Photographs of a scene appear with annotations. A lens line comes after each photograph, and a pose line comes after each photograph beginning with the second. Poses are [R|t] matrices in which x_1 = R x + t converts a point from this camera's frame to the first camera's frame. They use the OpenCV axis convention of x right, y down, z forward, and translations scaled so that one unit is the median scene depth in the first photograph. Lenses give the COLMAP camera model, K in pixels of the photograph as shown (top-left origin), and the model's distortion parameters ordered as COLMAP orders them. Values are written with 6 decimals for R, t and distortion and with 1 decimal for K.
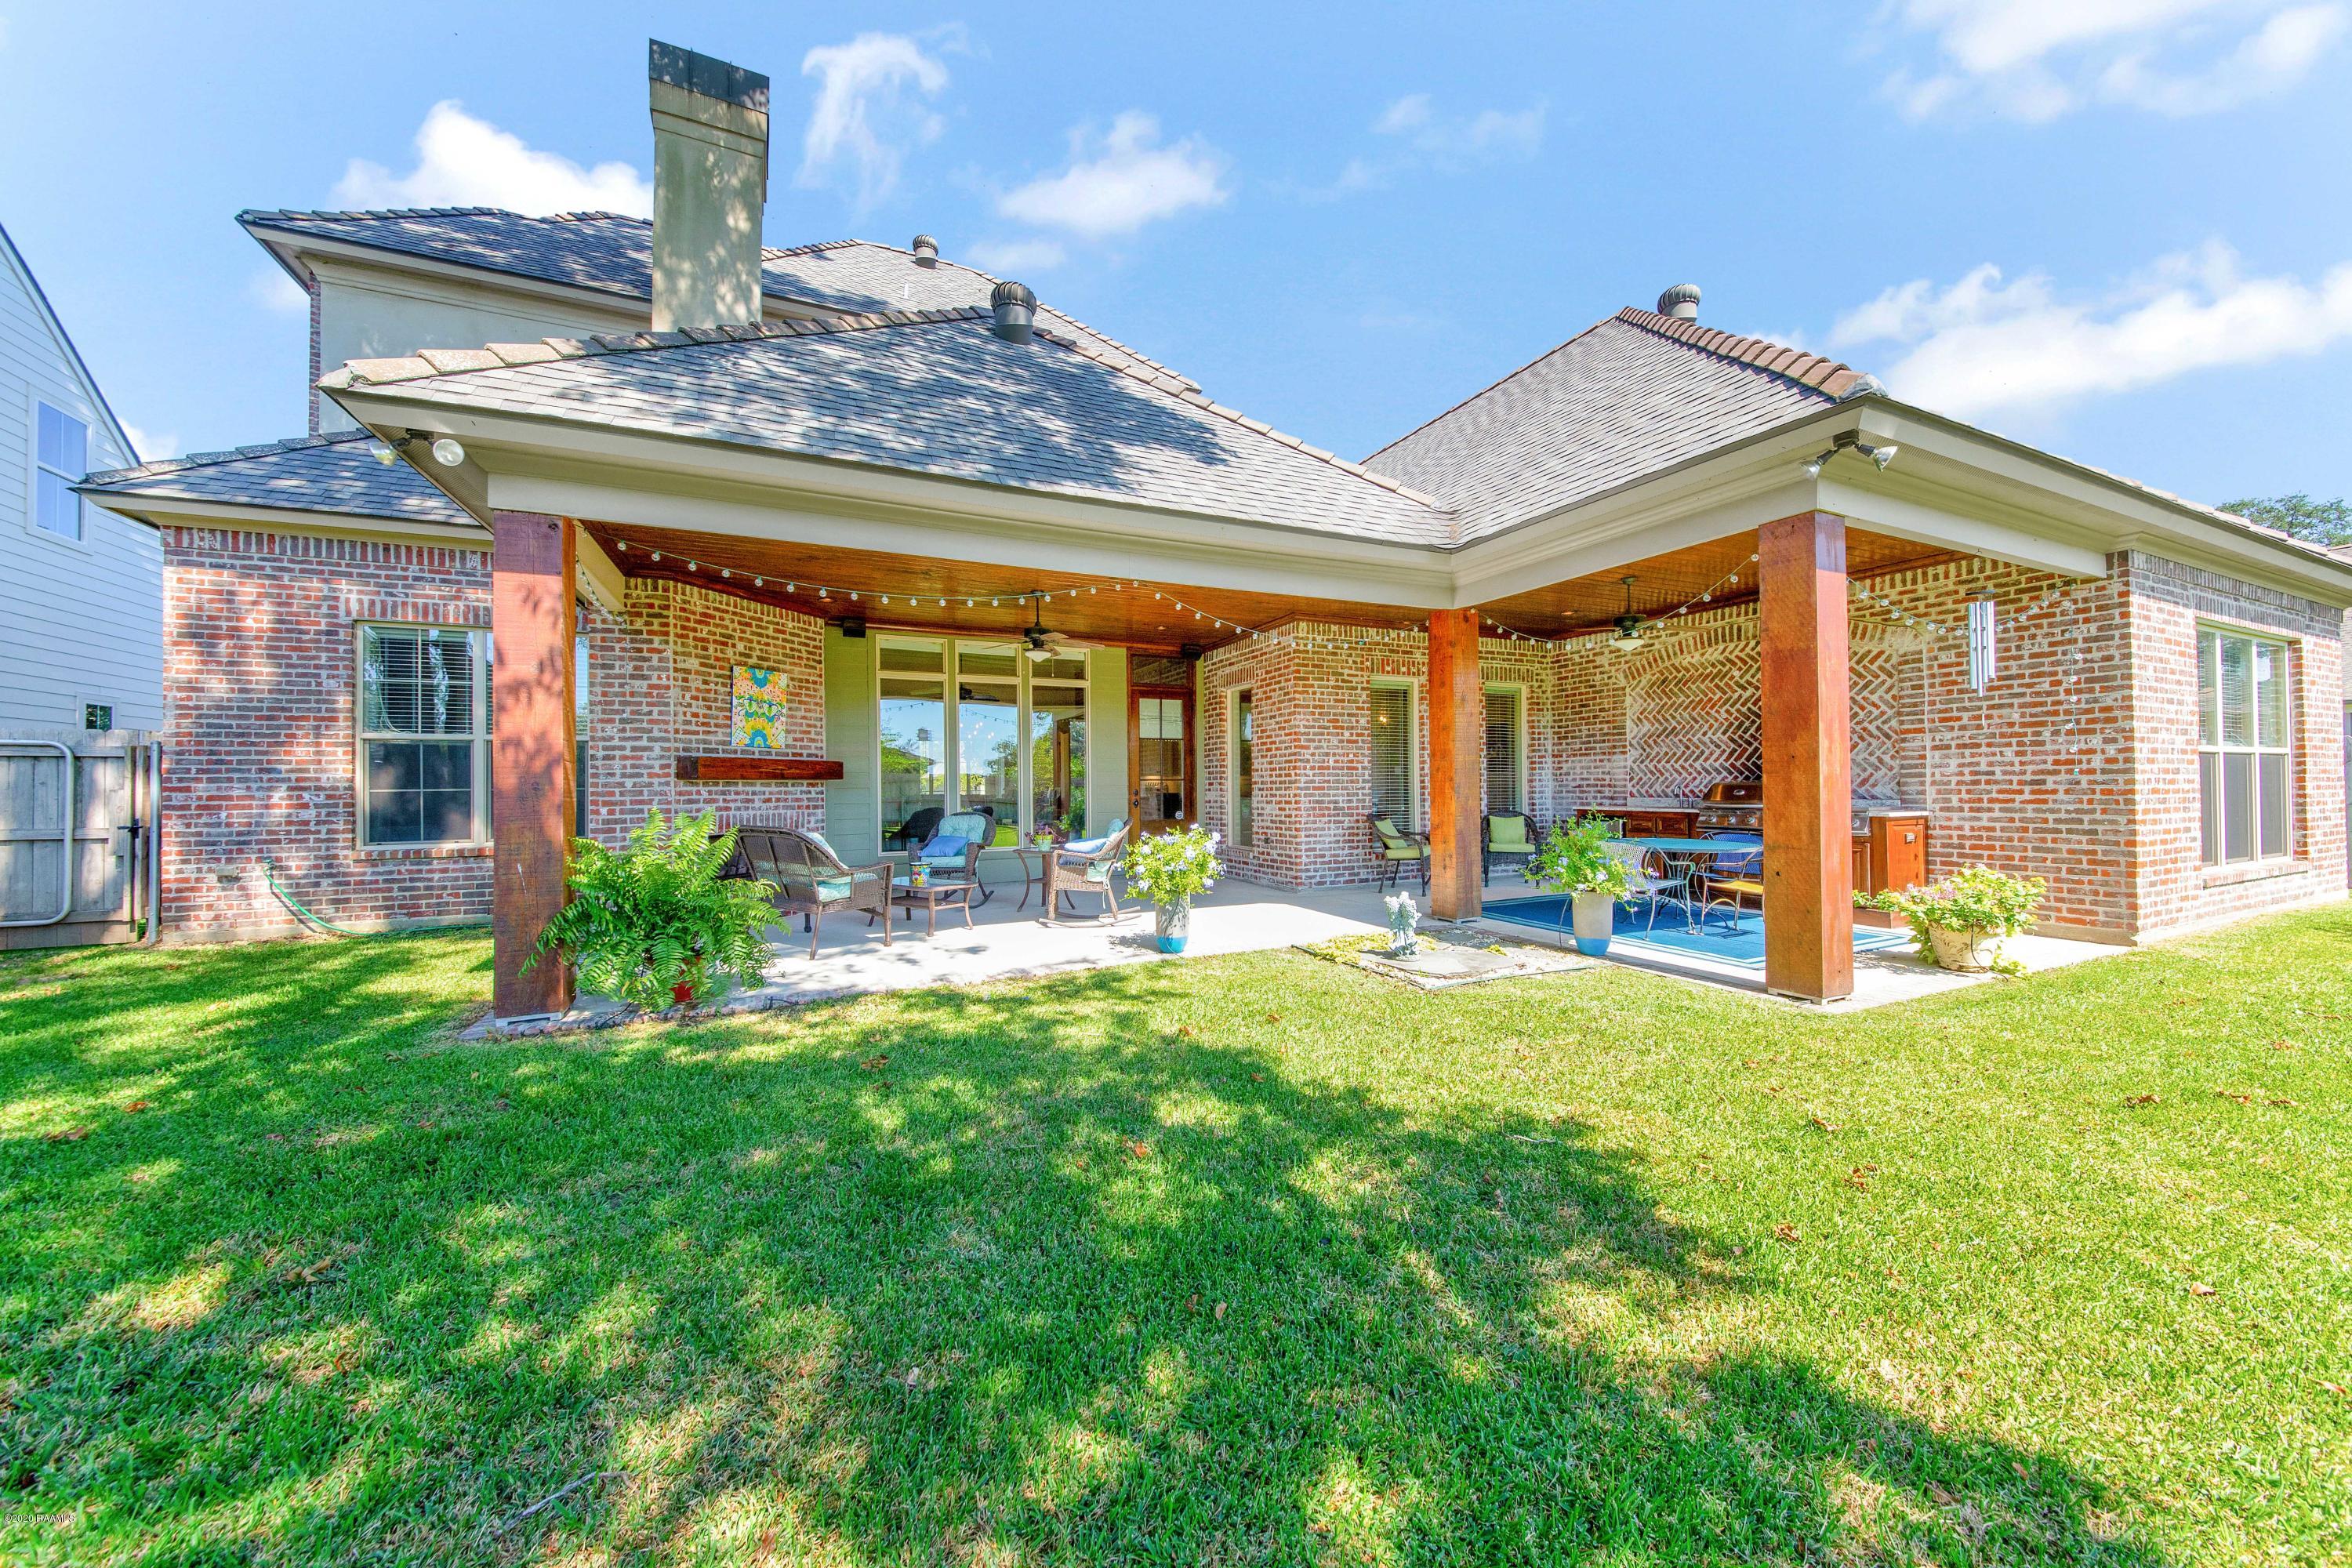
lens RADIAL K [[804.7, 0, 1174.9], [0, 804.7, 777.3], [0, 0, 1]] dist [0.034839, -0.025782]
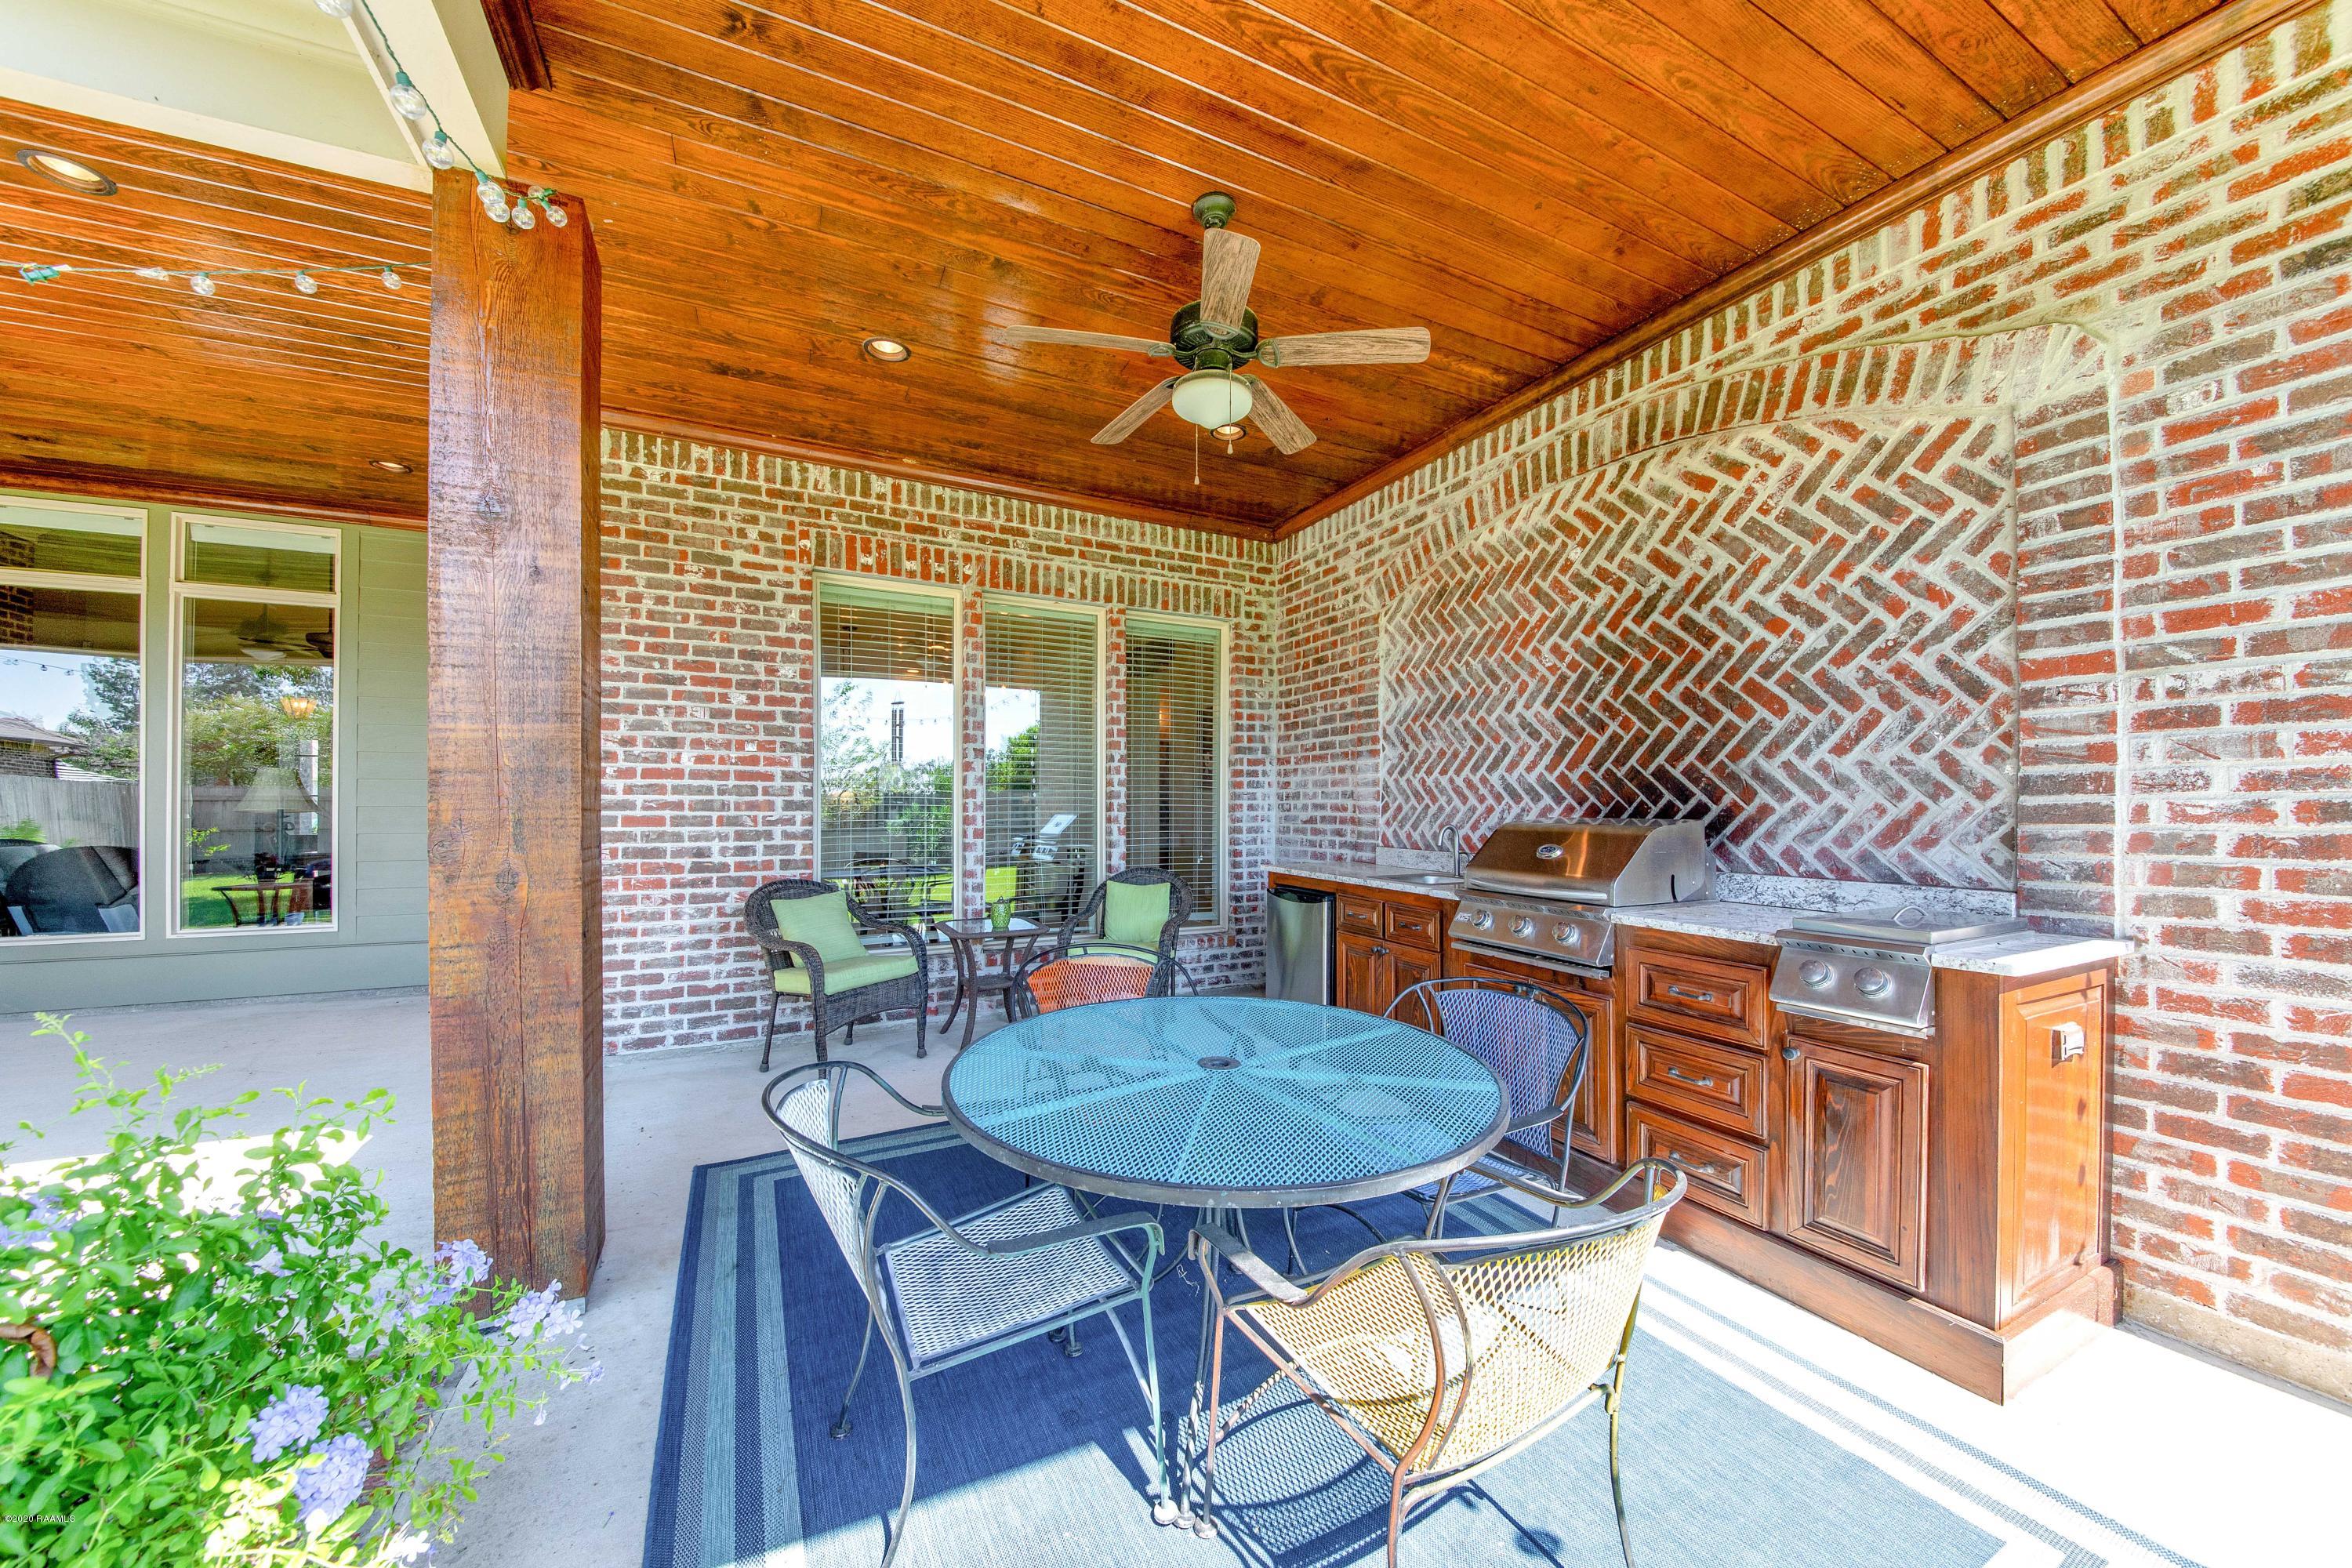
lens RADIAL K [[809.5, 0, 1174.6], [0, 809.5, 806.7], [0, 0, 1]] dist [-0.001573, -0.007081]
pose [[0.999276, 0.013614, 0.035517, 0.570172], [-0.014070, 0.999821, 0.012619, -0.004347], [-0.035339, -0.013110, 0.999289, 0.718599]]
